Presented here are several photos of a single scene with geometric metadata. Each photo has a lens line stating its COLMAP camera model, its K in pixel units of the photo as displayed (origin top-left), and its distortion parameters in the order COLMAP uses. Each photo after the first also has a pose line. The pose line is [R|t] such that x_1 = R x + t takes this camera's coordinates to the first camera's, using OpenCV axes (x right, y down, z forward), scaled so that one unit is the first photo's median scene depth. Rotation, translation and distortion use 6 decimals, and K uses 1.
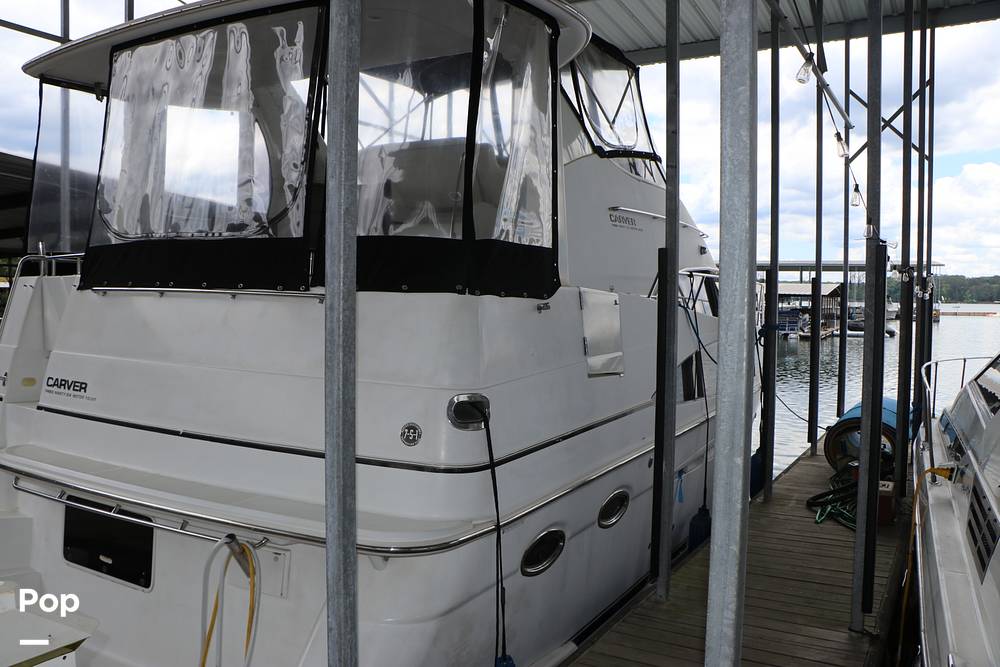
lens RADIAL K [[811.8, 0, 492.0], [0, 811.8, 336.9], [0, 0, 1]] dist [-0.207063, 0.180070]
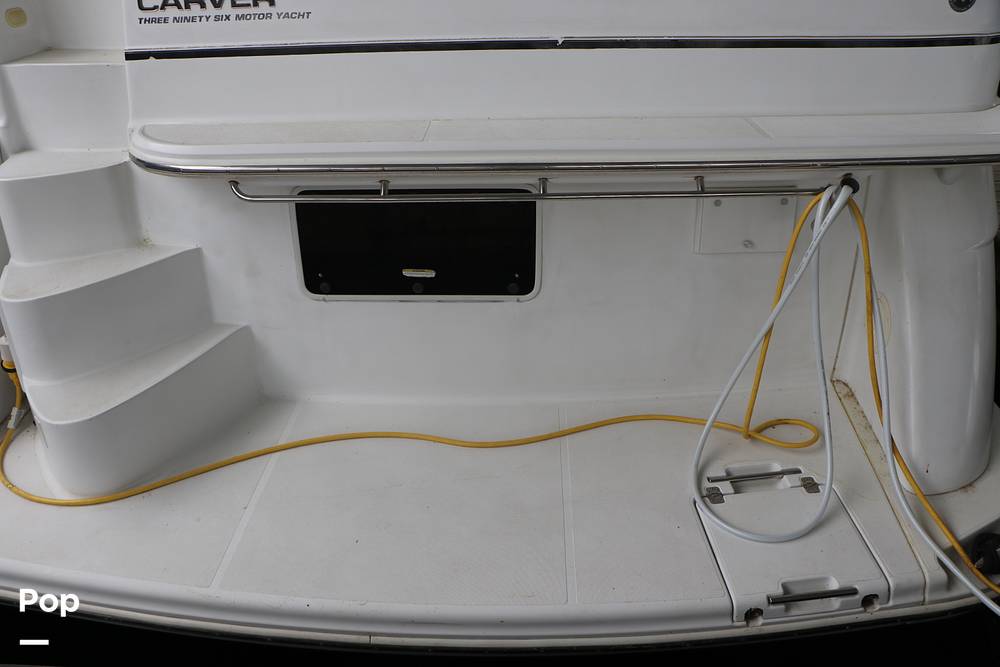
lens RADIAL K [[838.0, 0, 484.6], [0, 838.0, 321.9], [0, 0, 1]] dist [-0.191457, 0.144223]
pose [[0.896977, -0.270297, 0.349816, -0.645123], [0.068472, 0.866698, 0.494112, -0.006029], [-0.436741, -0.419255, 0.795916, 0.391368]]
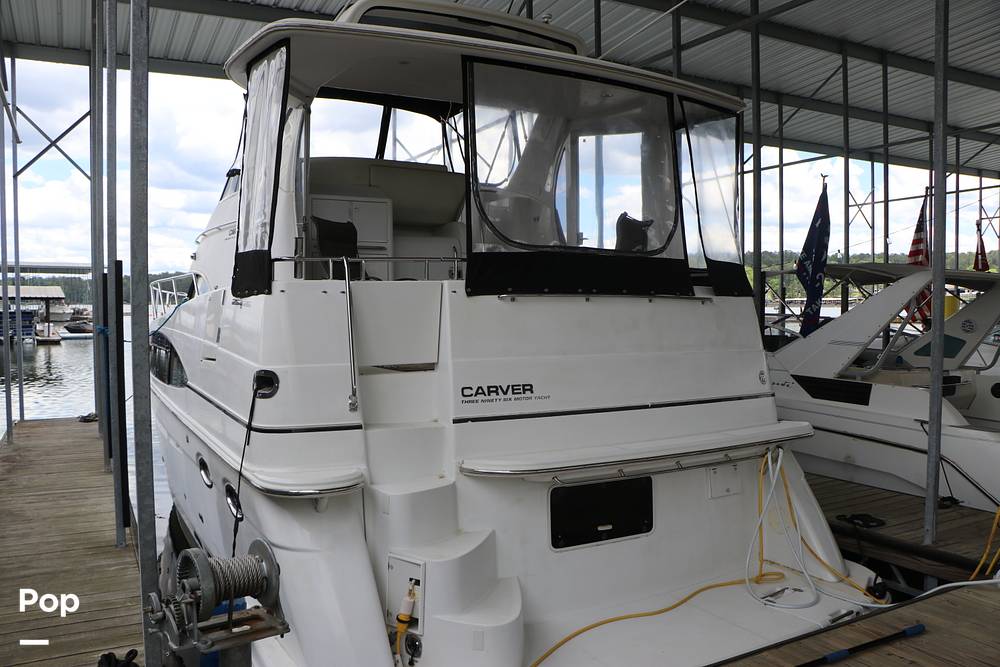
lens RADIAL K [[811.8, 0, 492.0], [0, 811.8, 336.9], [0, 0, 1]] dist [-0.207063, 0.180070]
pose [[0.533900, -0.054844, 0.843767, -1.468363], [0.055488, 0.998016, 0.029760, -0.040084], [-0.843725, 0.030930, 0.535883, 0.452522]]
